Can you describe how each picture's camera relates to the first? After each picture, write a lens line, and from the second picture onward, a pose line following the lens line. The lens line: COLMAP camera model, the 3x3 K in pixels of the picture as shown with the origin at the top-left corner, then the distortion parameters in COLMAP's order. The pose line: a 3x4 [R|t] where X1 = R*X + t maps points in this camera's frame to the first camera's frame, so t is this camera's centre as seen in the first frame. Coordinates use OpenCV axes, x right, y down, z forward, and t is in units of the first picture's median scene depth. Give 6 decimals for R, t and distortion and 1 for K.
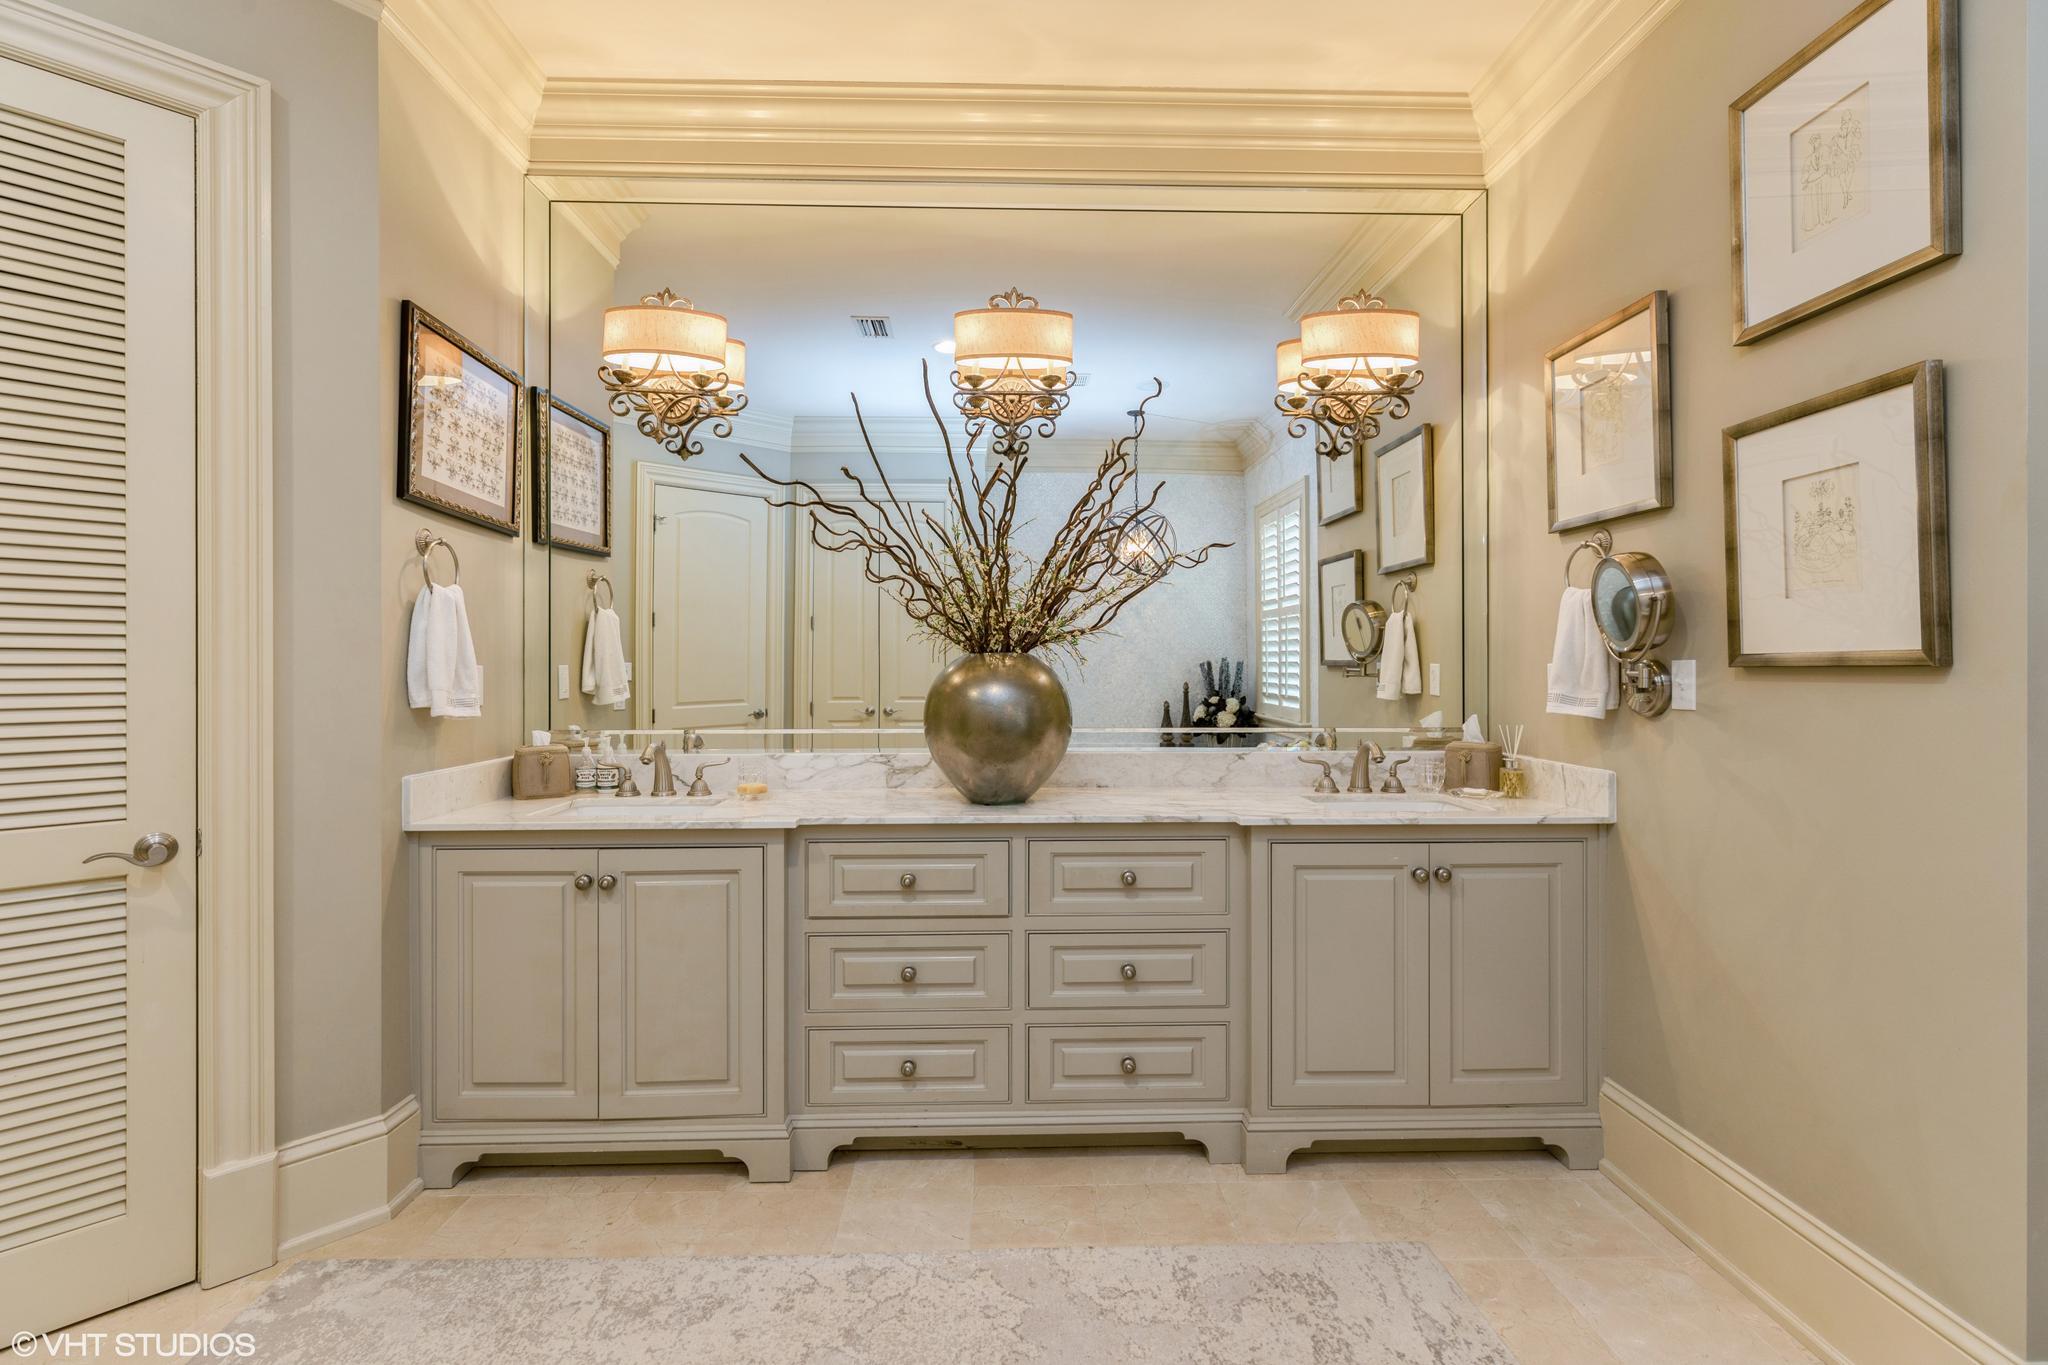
lens RADIAL K [[915.8, 0, 1019.0], [0, 915.8, 662.4], [0, 0, 1]] dist [0.002901, -0.001147]
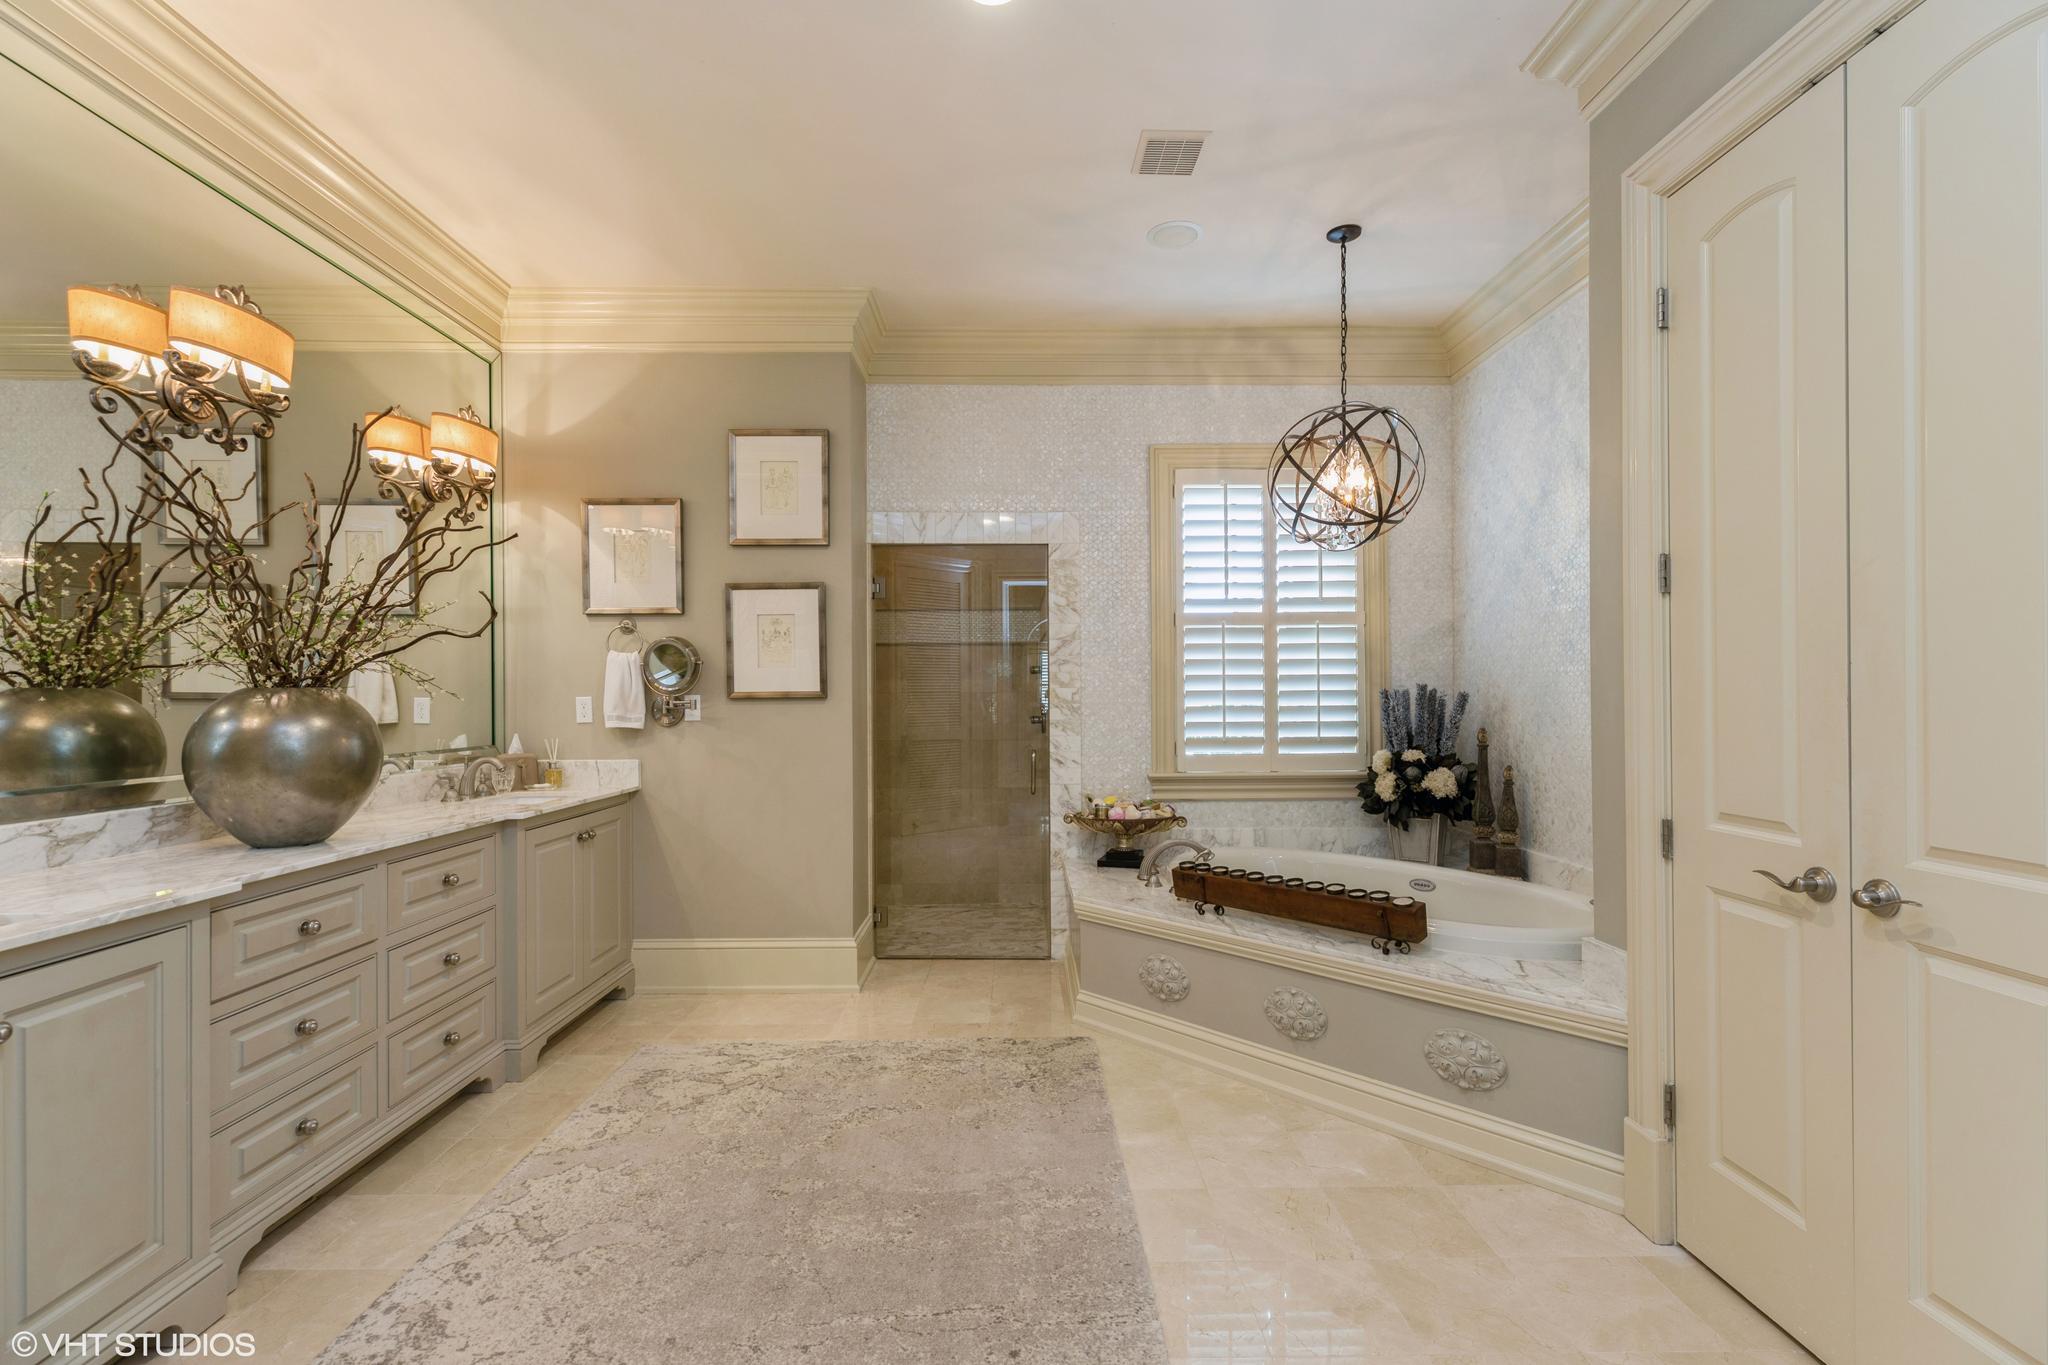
lens RADIAL K [[915.8, 0, 1027.6], [0, 915.8, 693.3], [0, 0, 1]] dist [0.002901, -0.001147]
pose [[0.011223, 0.003624, 0.999930, -1.080899], [0.004156, 0.999985, -0.003671, 0.003386], [-0.999928, 0.004197, 0.011207, 0.251156]]
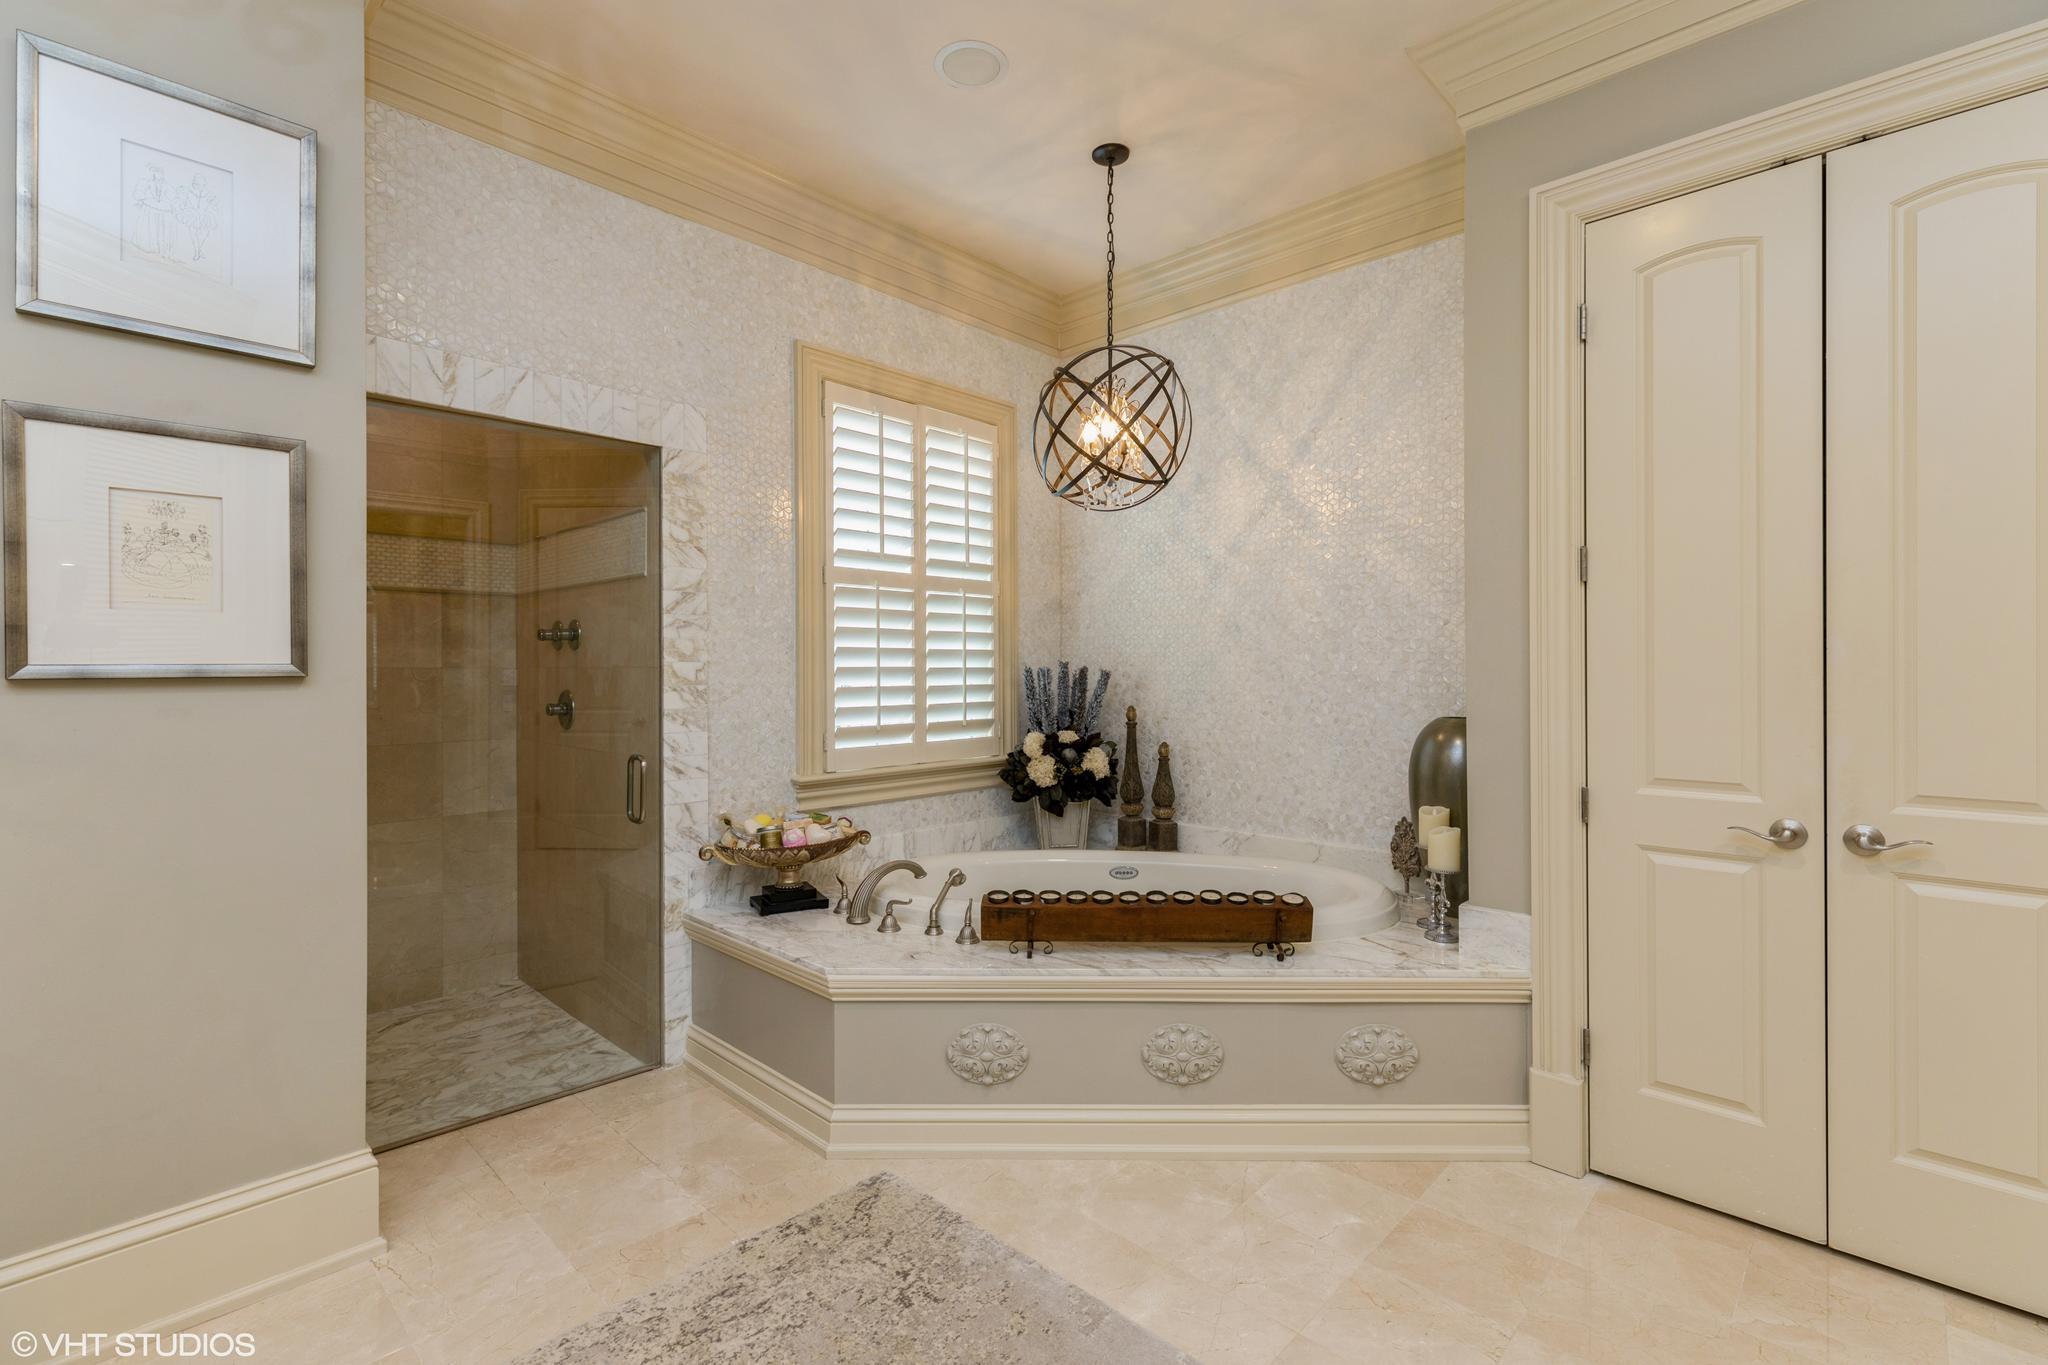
lens RADIAL K [[915.8, 0, 1030.7], [0, 915.8, 666.4], [0, 0, 1]] dist [0.002901, -0.001147]
pose [[-0.705697, 0.004734, 0.708498, -0.425404], [0.002306, 0.999988, -0.004385, -0.001712], [-0.708510, -0.001461, -0.705700, 0.779598]]
